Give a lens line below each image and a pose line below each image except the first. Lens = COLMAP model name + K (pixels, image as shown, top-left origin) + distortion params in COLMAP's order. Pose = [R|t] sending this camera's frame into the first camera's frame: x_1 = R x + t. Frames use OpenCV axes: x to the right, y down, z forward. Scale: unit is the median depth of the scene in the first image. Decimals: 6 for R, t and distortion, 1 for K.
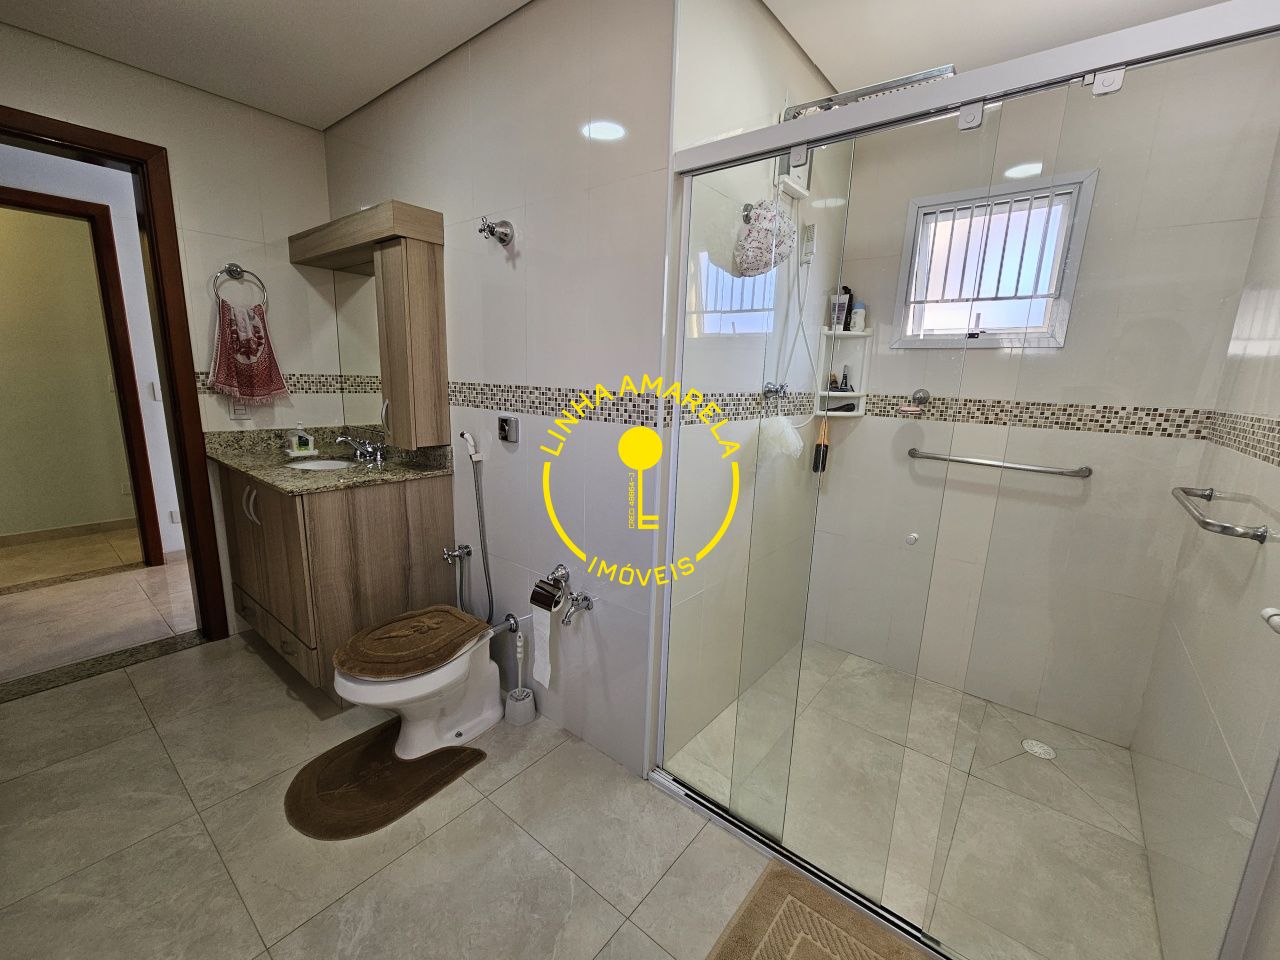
lens RADIAL K [[524.8, 0, 639.9], [0, 524.8, 477.2], [0, 0, 1]] dist [0.000091, 0.000027]
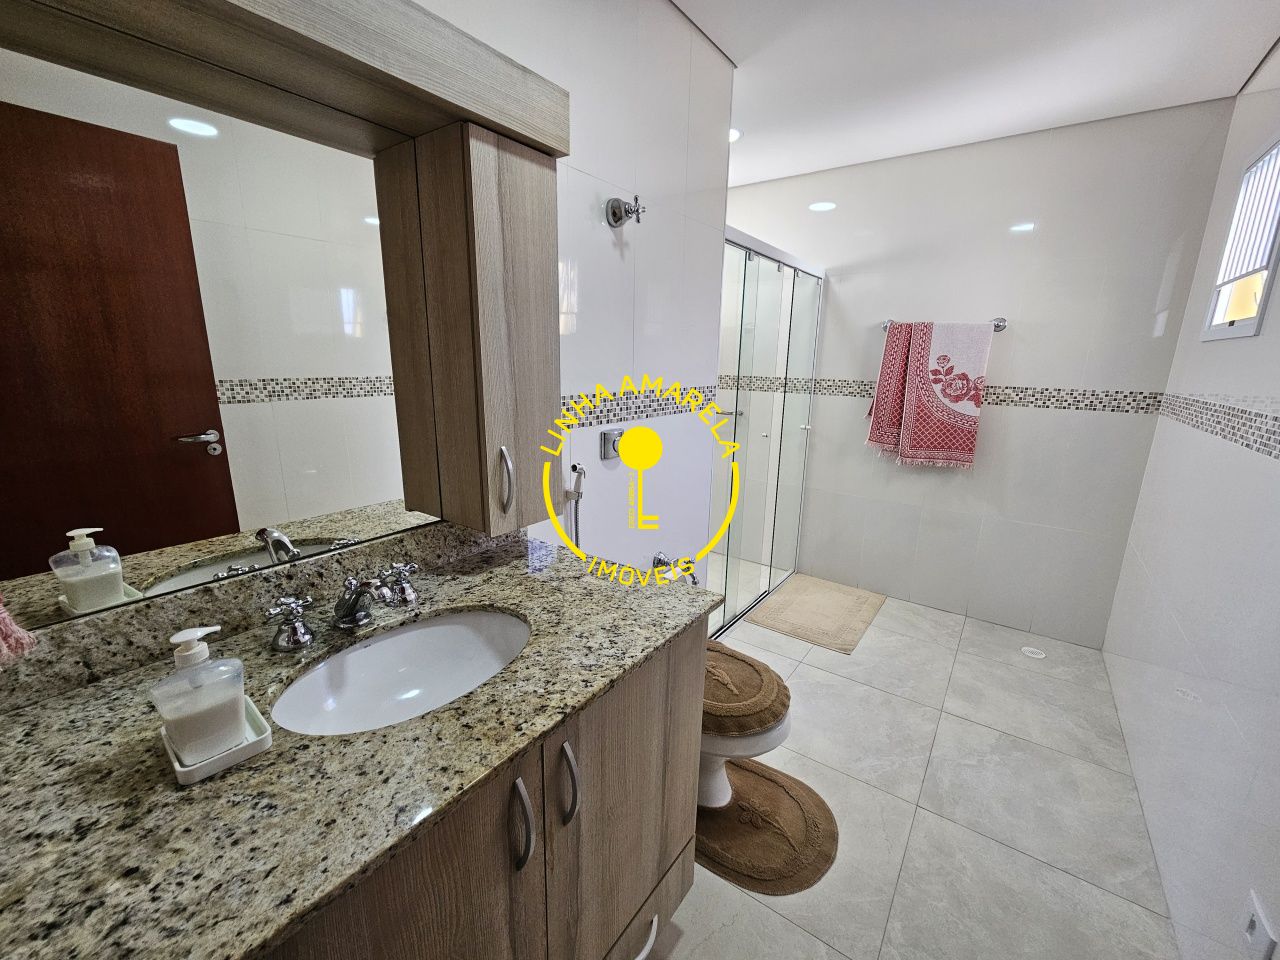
lens RADIAL K [[524.8, 0, 639.1], [0, 524.8, 483.1], [0, 0, 1]] dist [0.000091, 0.000027]
pose [[-0.052044, -0.261795, 0.963719, -1.153076], [0.177236, 0.947286, 0.266903, -0.263939], [-0.982791, 0.184696, -0.002902, 1.014789]]
